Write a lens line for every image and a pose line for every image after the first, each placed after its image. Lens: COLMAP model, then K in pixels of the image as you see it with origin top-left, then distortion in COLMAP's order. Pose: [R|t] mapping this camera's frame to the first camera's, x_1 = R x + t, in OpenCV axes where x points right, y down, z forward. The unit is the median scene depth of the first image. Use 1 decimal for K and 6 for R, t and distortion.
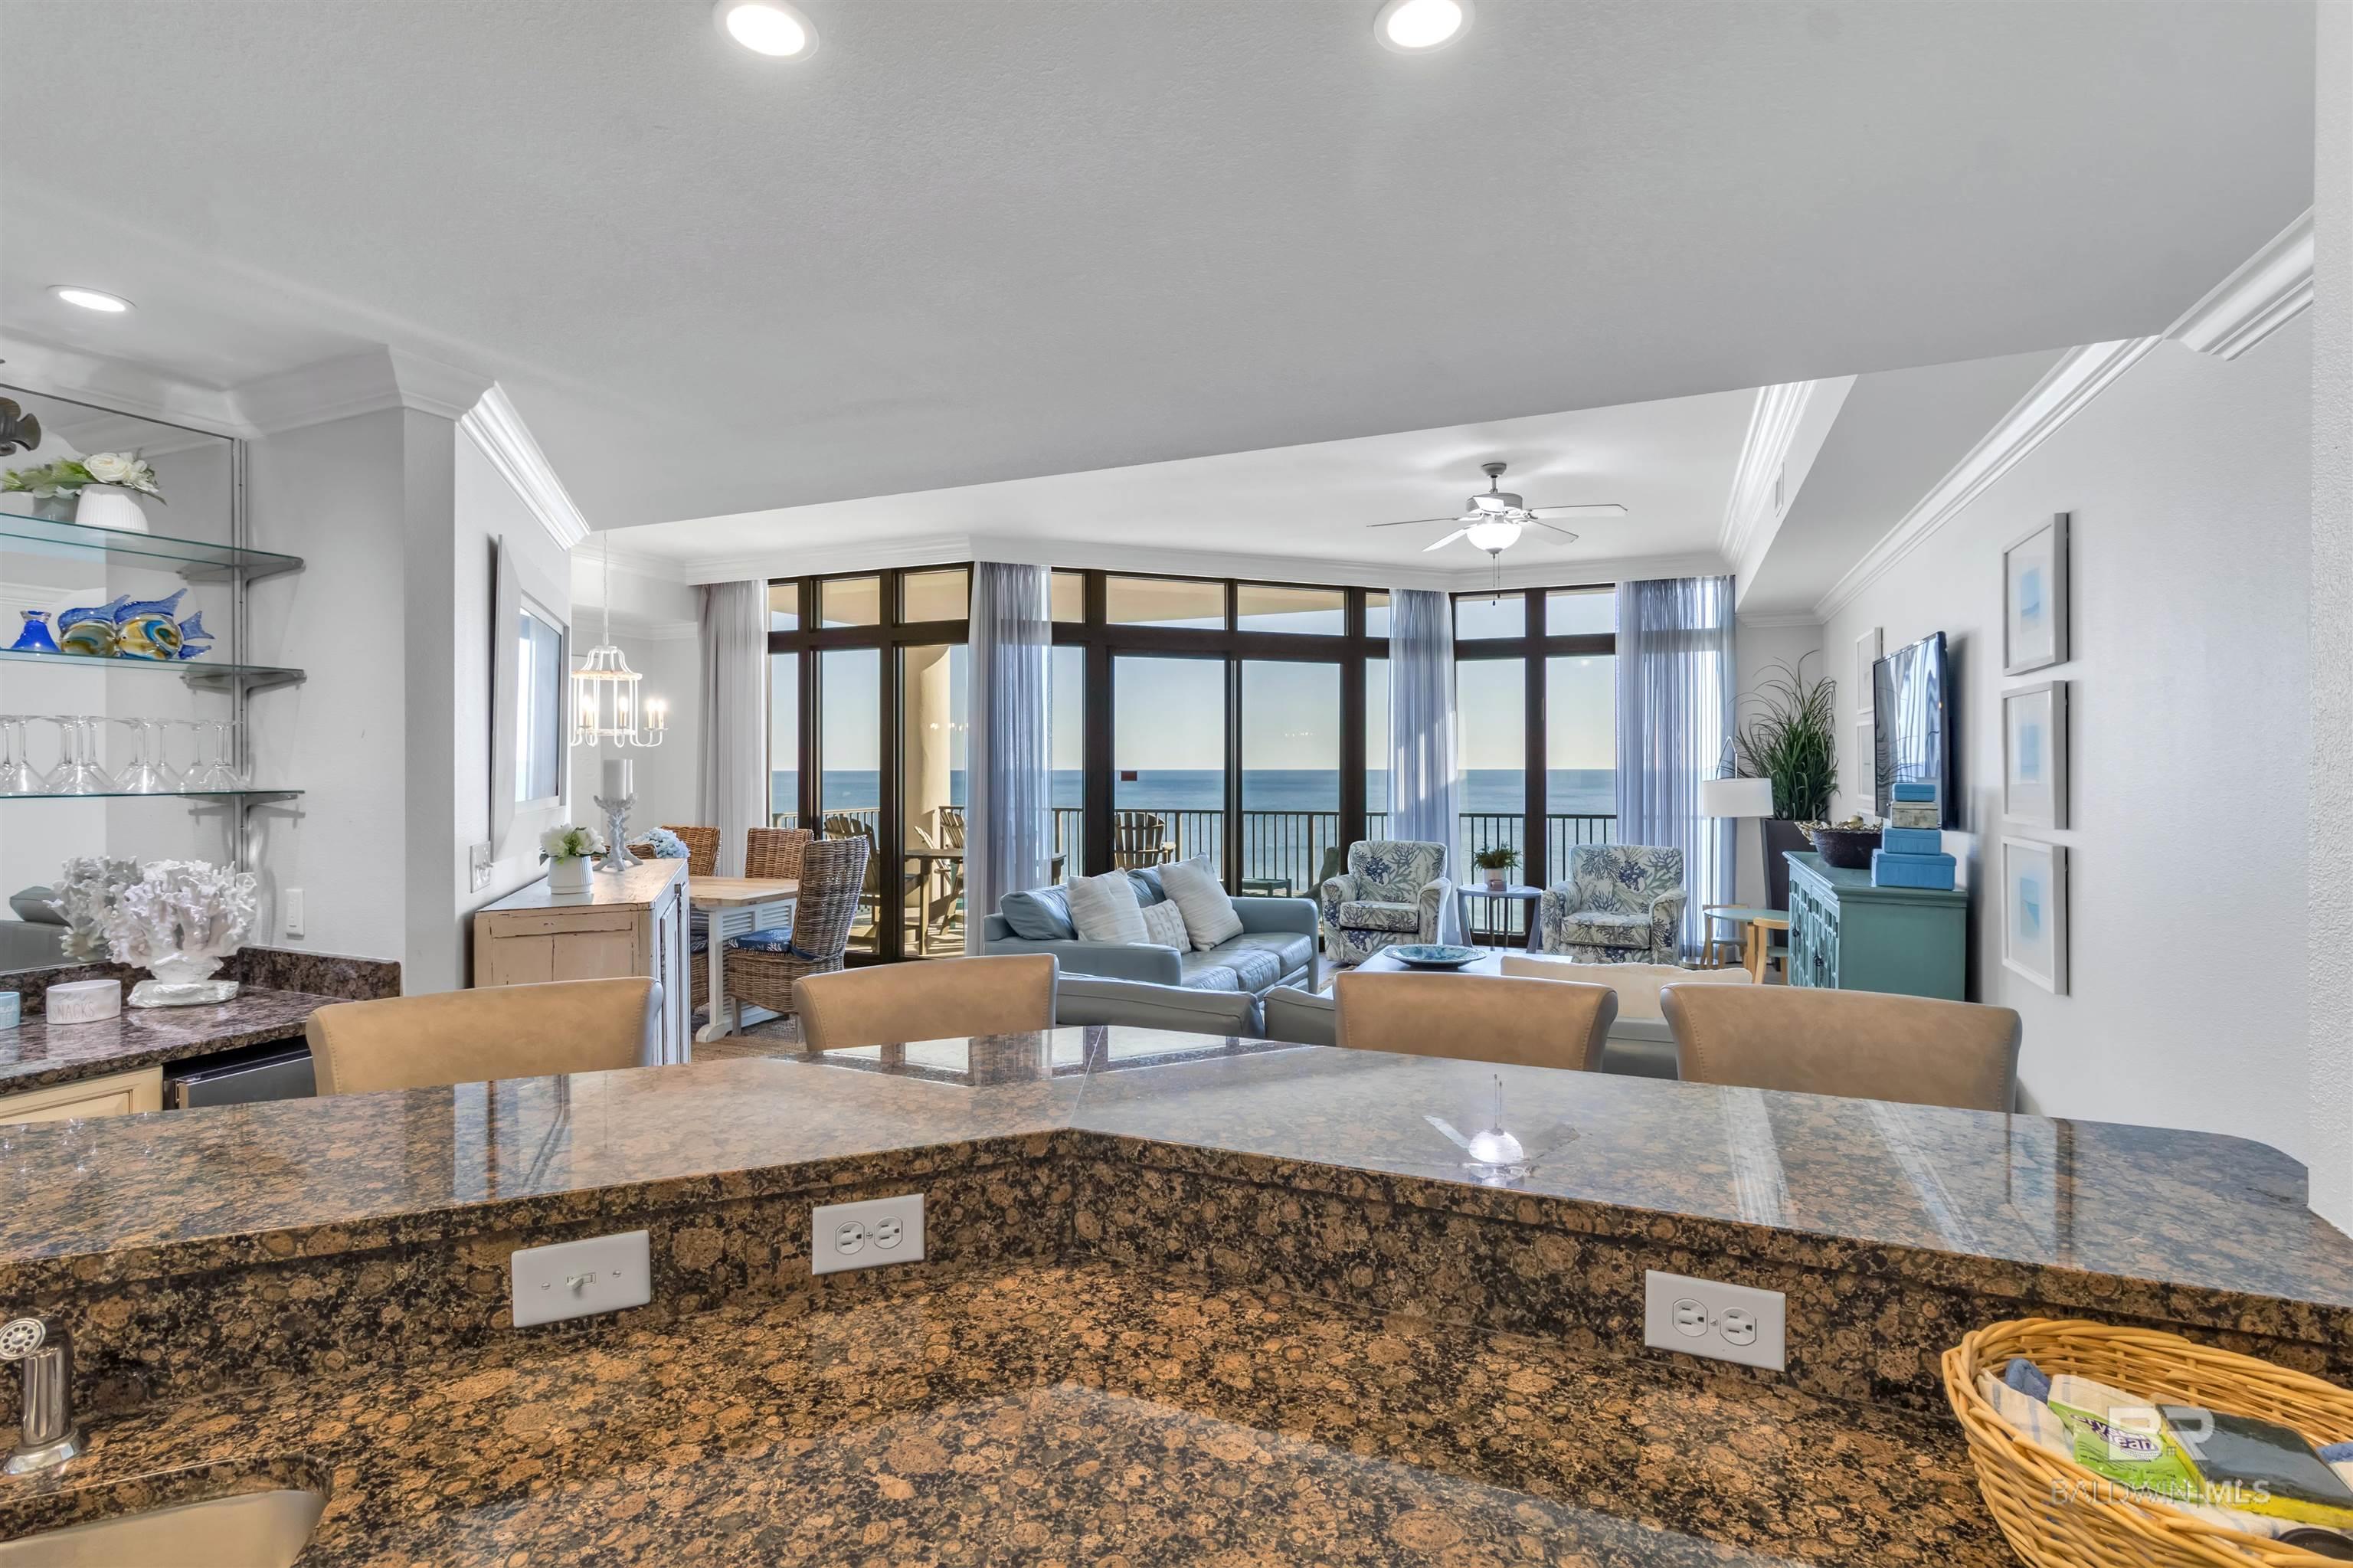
lens RADIAL K [[1111.7, 0, 1184.0], [0, 1111.7, 775.8], [0, 0, 1]] dist [0.000098, -0.000359]
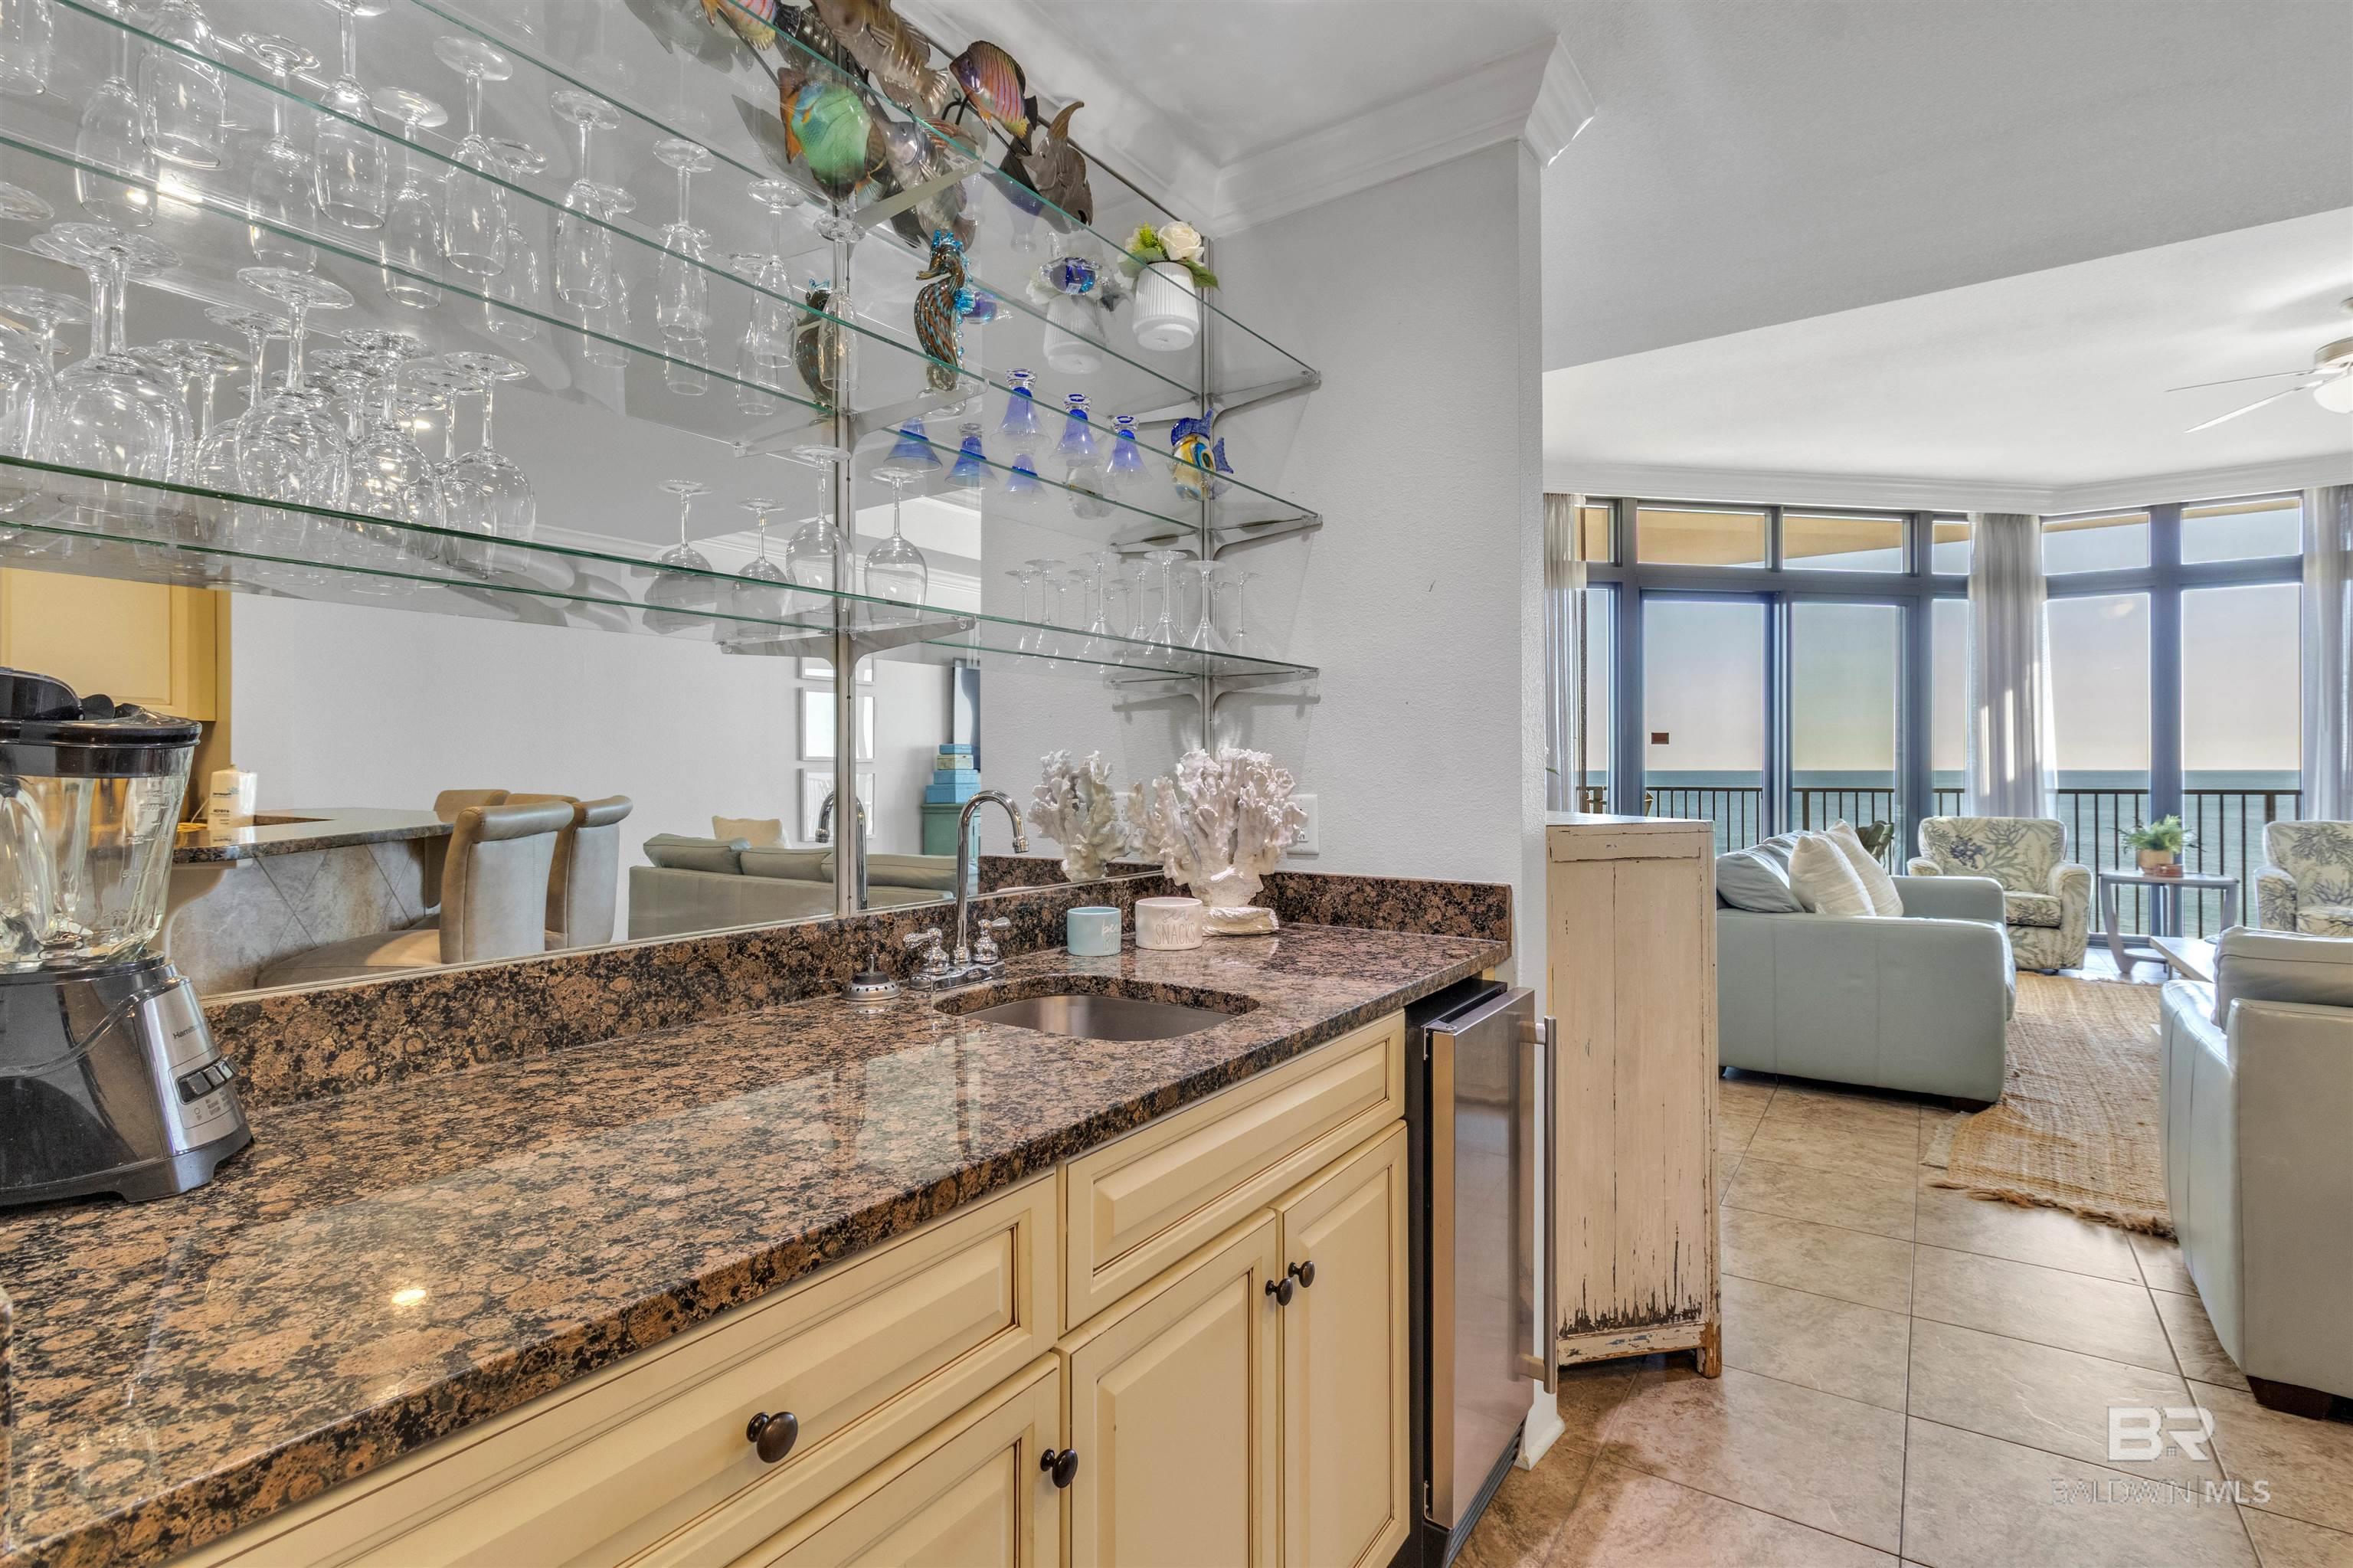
lens RADIAL K [[1111.7, 0, 1164.8], [0, 1111.7, 766.4], [0, 0, 1]] dist [0.000098, -0.000359]
pose [[0.978874, -0.000343, -0.204462, -0.253635], [-0.001310, 0.999968, -0.007948, 0.030440], [0.204459, 0.008048, 0.978842, 0.072627]]
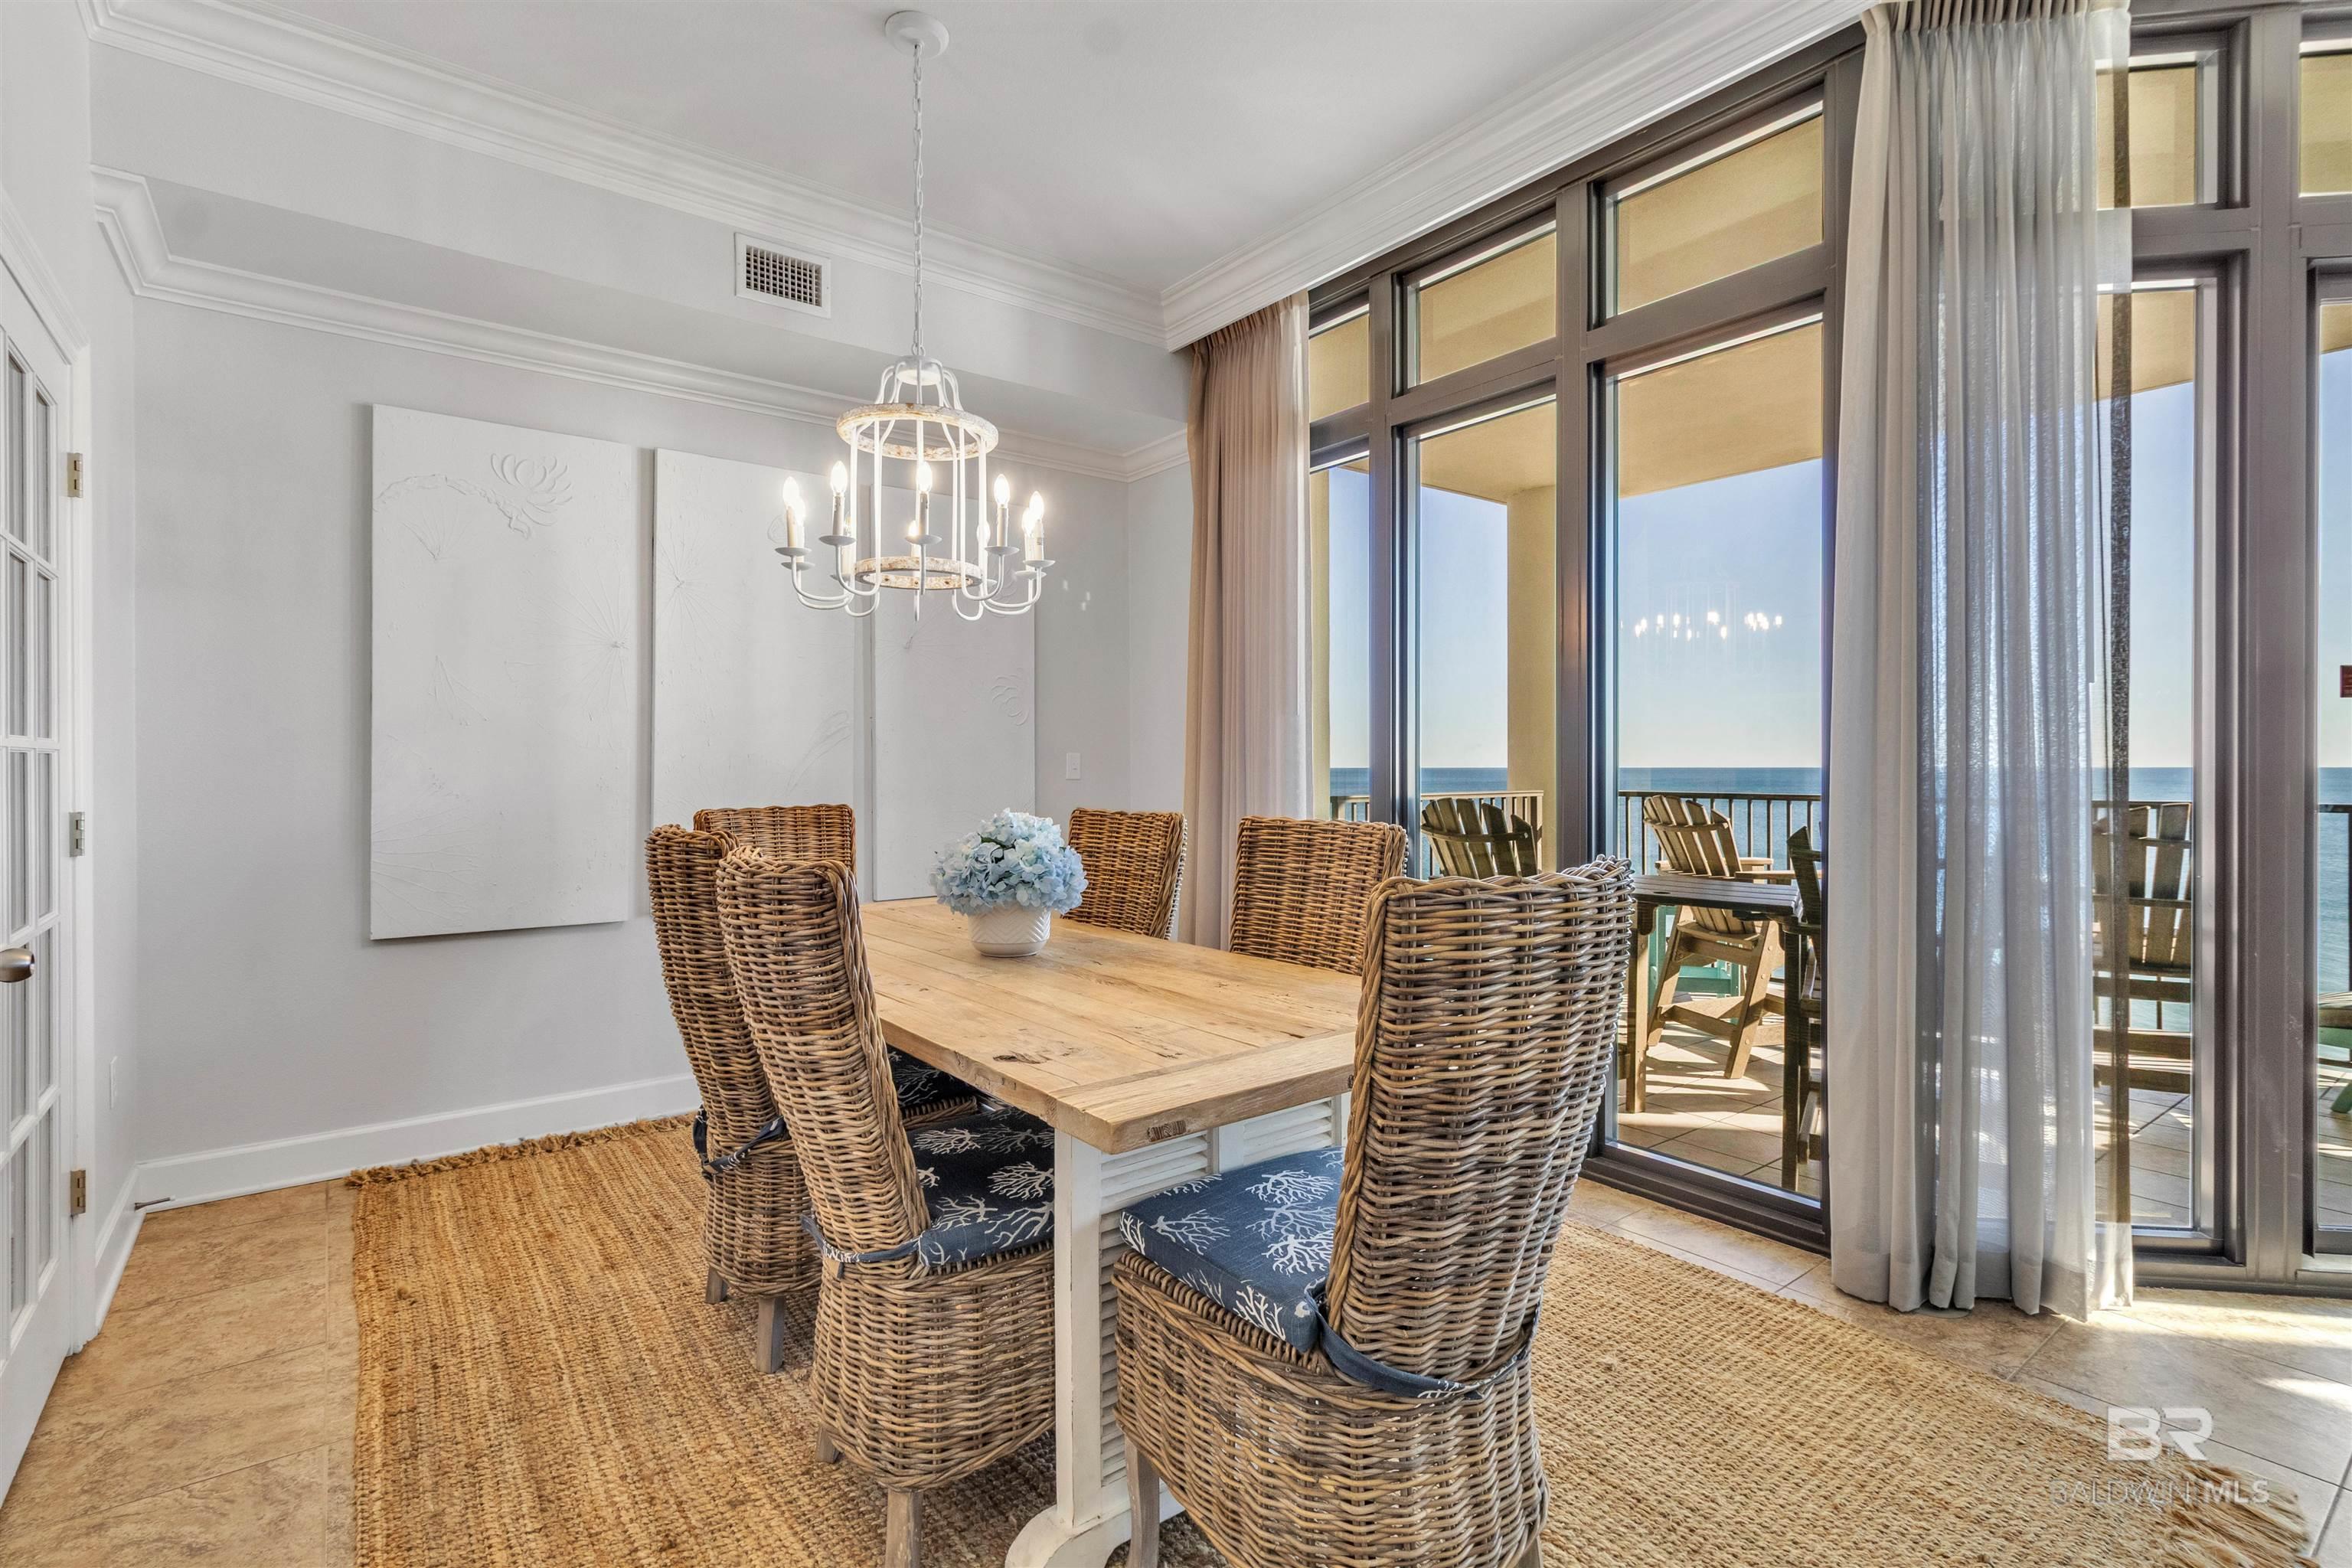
lens RADIAL K [[1111.2, 0, 1178.5], [0, 1111.2, 782.9], [0, 0, 1]] dist [0.000098, -0.000359]
pose [[0.869042, -0.002097, -0.494734, -0.190628], [0.004854, 0.999979, 0.004288, 0.028560], [0.494715, -0.006128, 0.869034, 0.564263]]
